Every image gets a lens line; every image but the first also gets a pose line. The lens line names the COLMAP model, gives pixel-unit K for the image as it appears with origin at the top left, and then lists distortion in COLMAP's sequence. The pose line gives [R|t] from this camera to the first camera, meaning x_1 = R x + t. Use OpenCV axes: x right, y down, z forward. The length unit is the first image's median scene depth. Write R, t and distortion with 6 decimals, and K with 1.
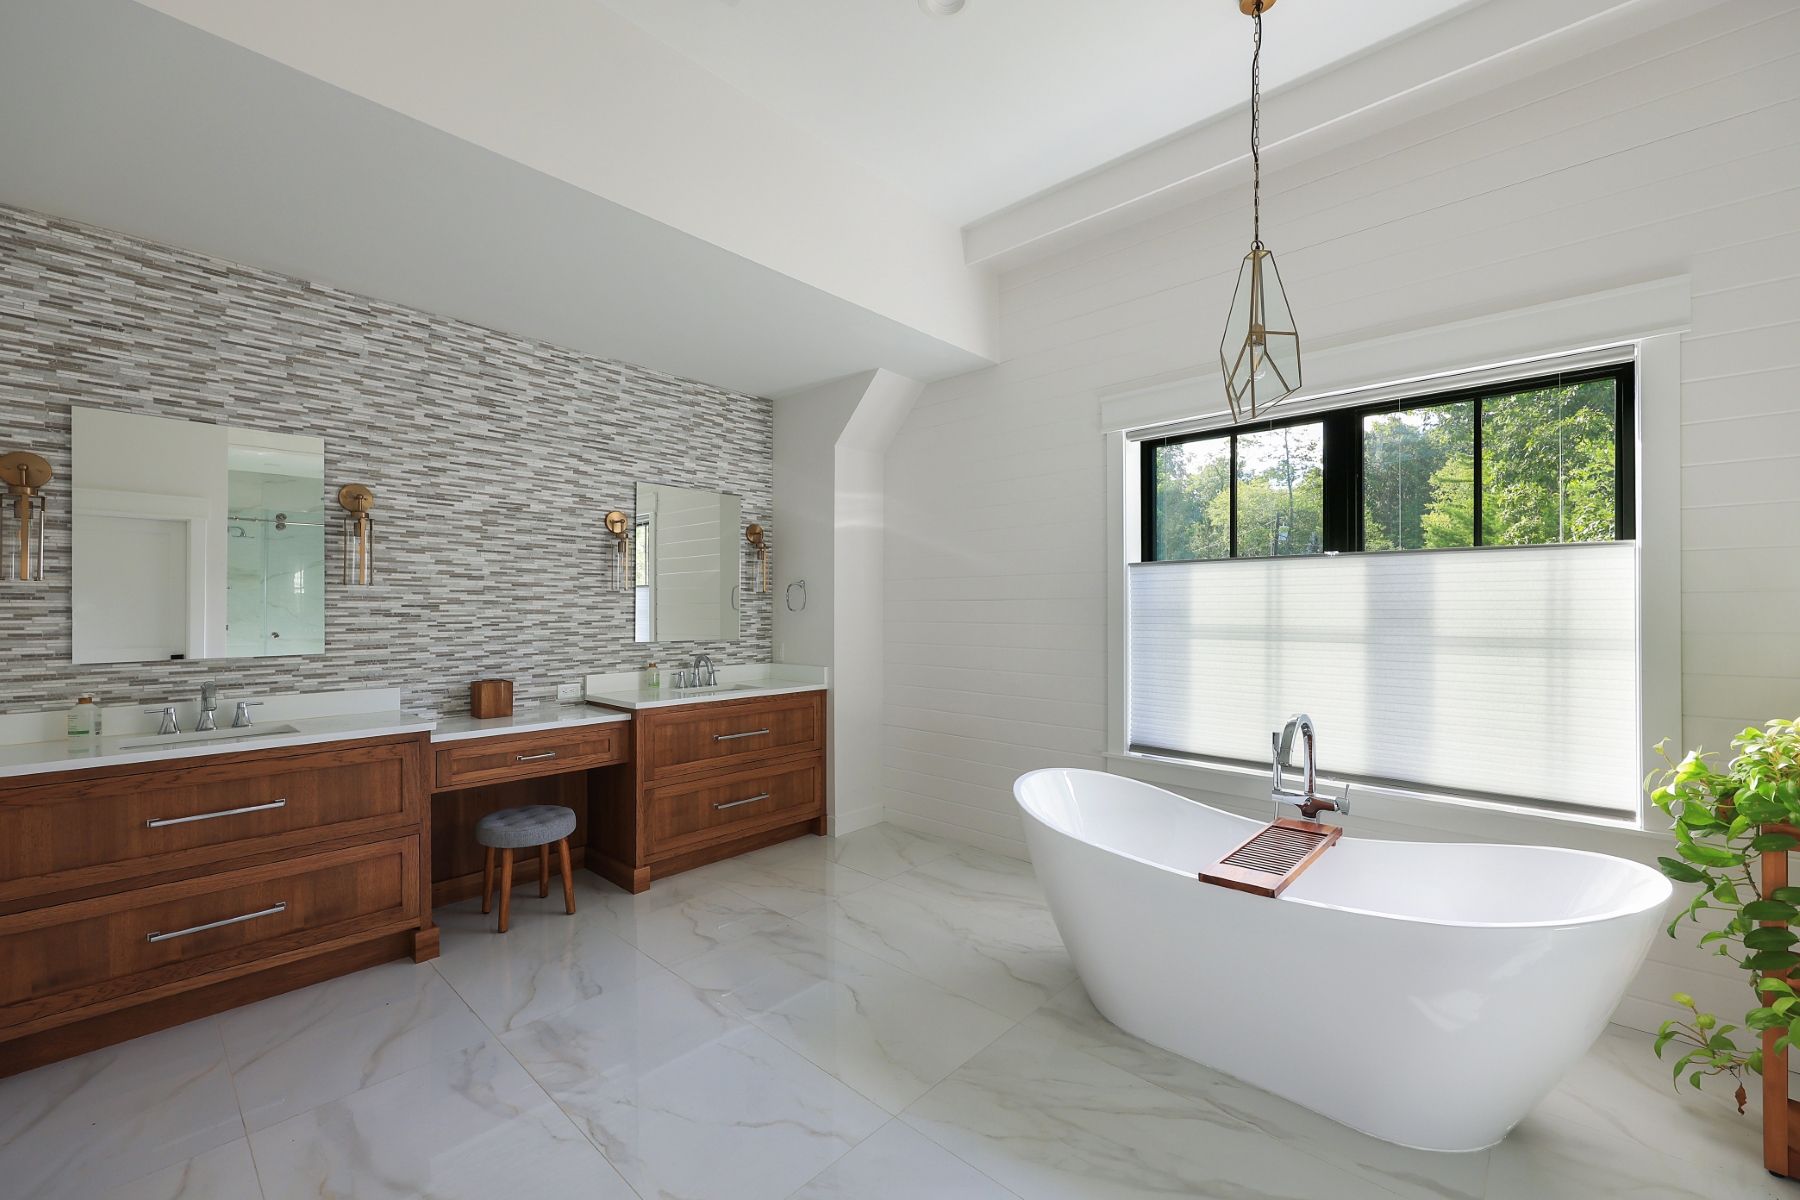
lens RADIAL K [[746.4, 0, 897.1], [0, 746.4, 590.0], [0, 0, 1]] dist [-0.001762, 0.000007]
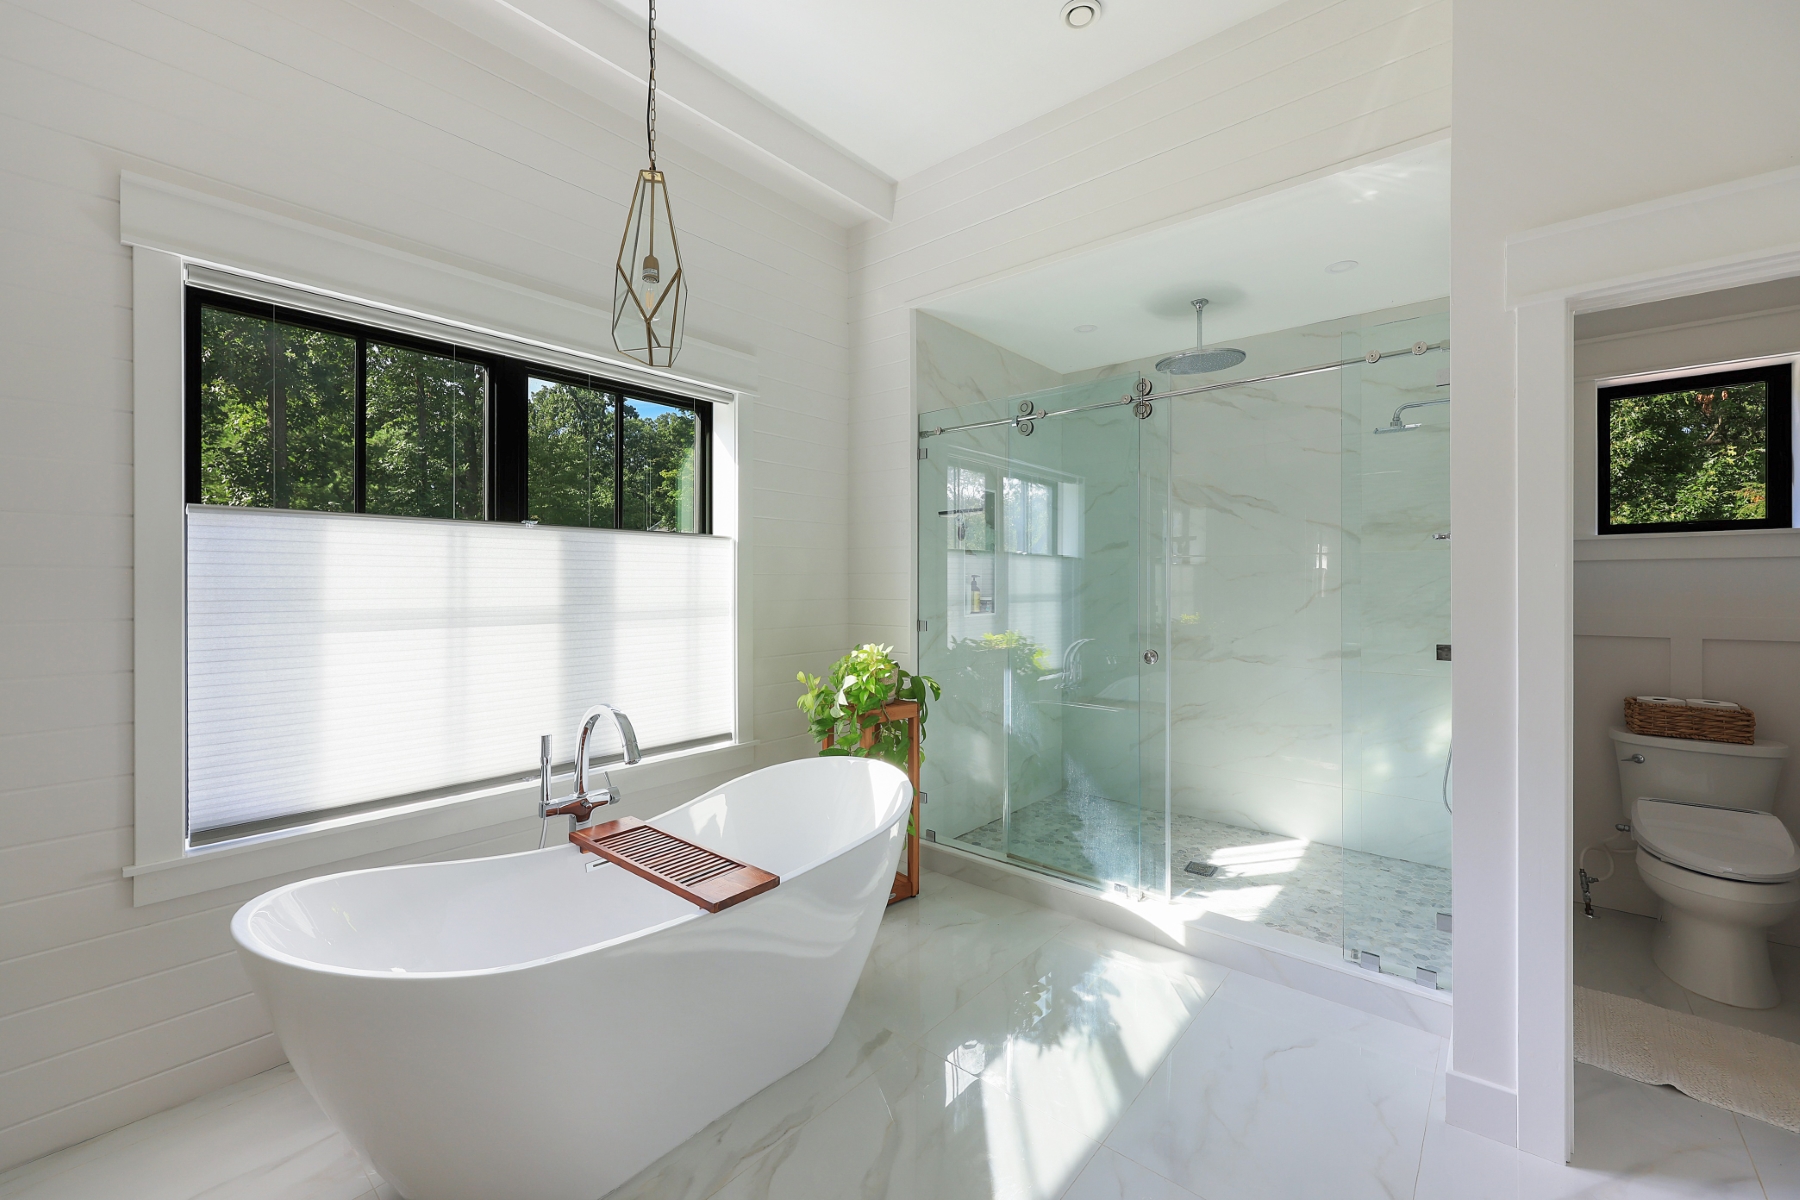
lens RADIAL K [[746.4, 0, 897.1], [0, 746.4, 590.0], [0, 0, 1]] dist [-0.001762, 0.000007]
pose [[-0.025279, -0.005339, 0.999666, -0.292706], [-0.011546, 0.999921, 0.005048, 0.019829], [-0.999614, -0.011414, -0.025339, 0.570820]]
